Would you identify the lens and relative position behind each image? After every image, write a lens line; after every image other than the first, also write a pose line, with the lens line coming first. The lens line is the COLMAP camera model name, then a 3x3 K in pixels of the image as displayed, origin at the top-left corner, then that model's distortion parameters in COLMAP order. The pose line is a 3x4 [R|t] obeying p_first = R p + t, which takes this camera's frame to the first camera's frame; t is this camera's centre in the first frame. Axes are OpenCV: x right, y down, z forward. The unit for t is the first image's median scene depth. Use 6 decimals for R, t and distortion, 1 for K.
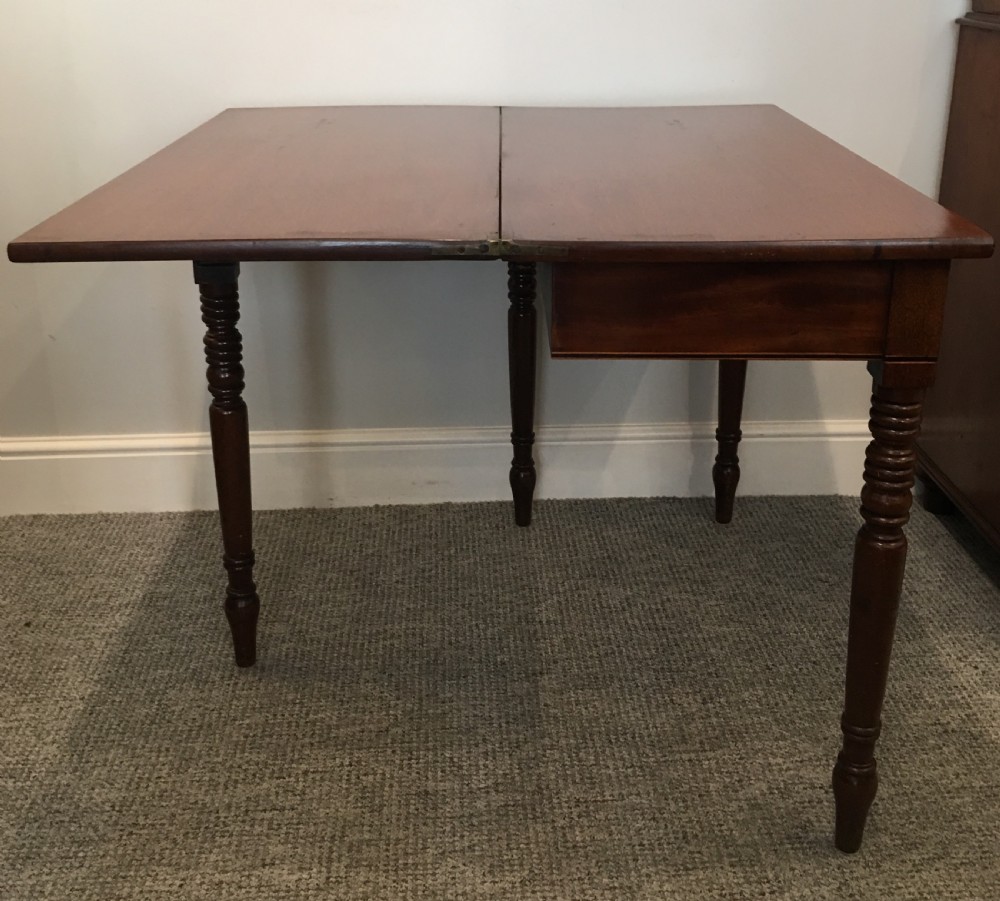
lens RADIAL K [[1148.3, 0, 483.0], [0, 1148.3, 401.4], [0, 0, 1]] dist [0.019841, 0.000000]
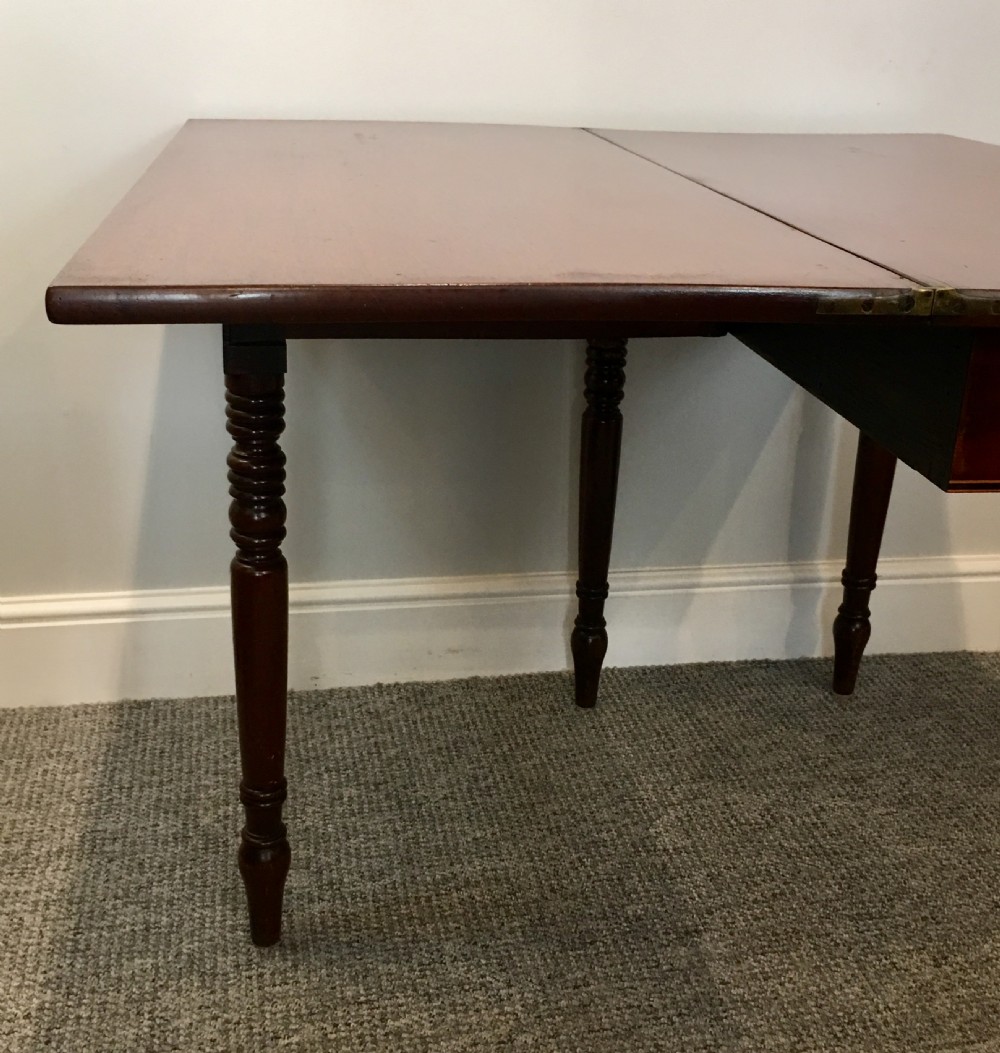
lens RADIAL K [[1283.4, 0, 476.4], [0, 1283.4, 555.8], [0, 0, 1]] dist [0.028323, 0.000000]
pose [[0.989604, -0.019081, 0.142544, -0.179142], [0.014964, 0.999441, 0.029898, -0.017605], [-0.143035, -0.027454, 0.989337, 0.230050]]
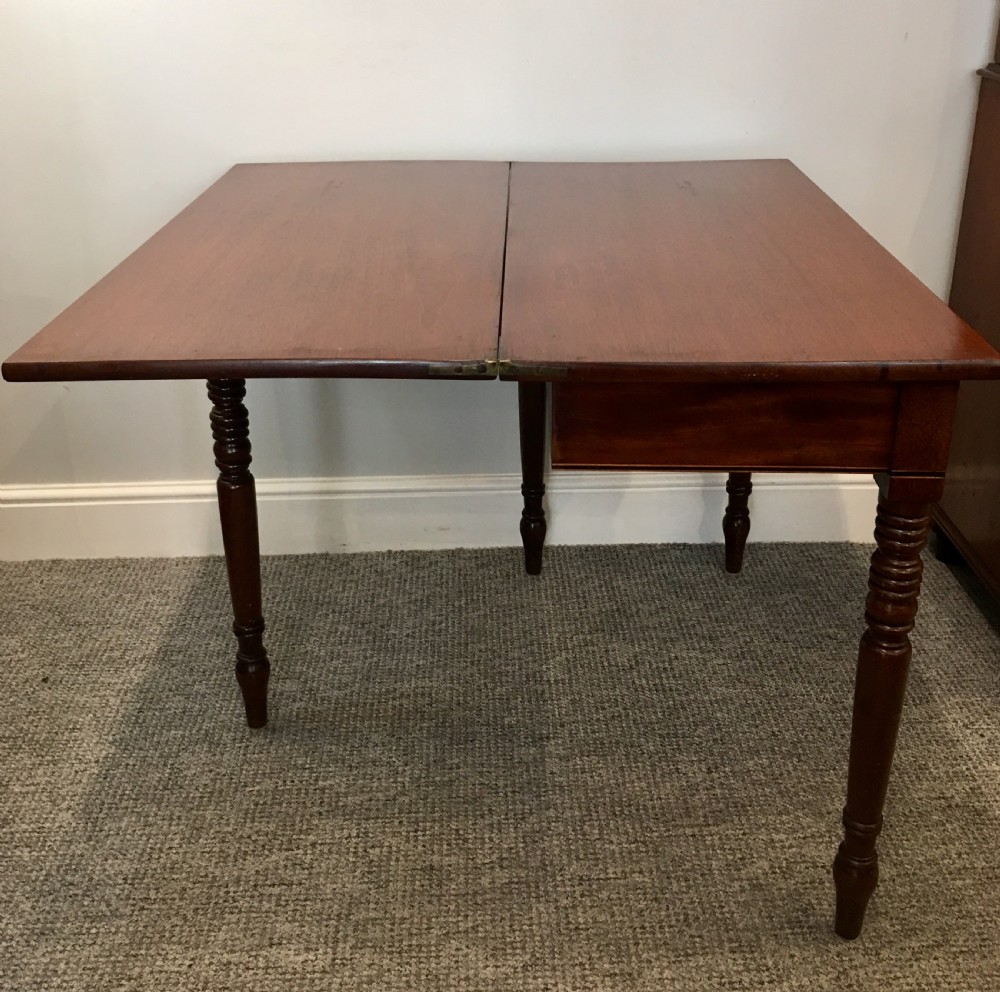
lens RADIAL K [[1129.6, 0, 483.3], [0, 1129.6, 437.6], [0, 0, 1]] dist [0.017121, 0.000000]
pose [[0.999791, 0.002180, -0.020351, 0.012654], [-0.001180, 0.998797, 0.049025, -0.071065], [0.020434, -0.048990, 0.998590, 0.017610]]
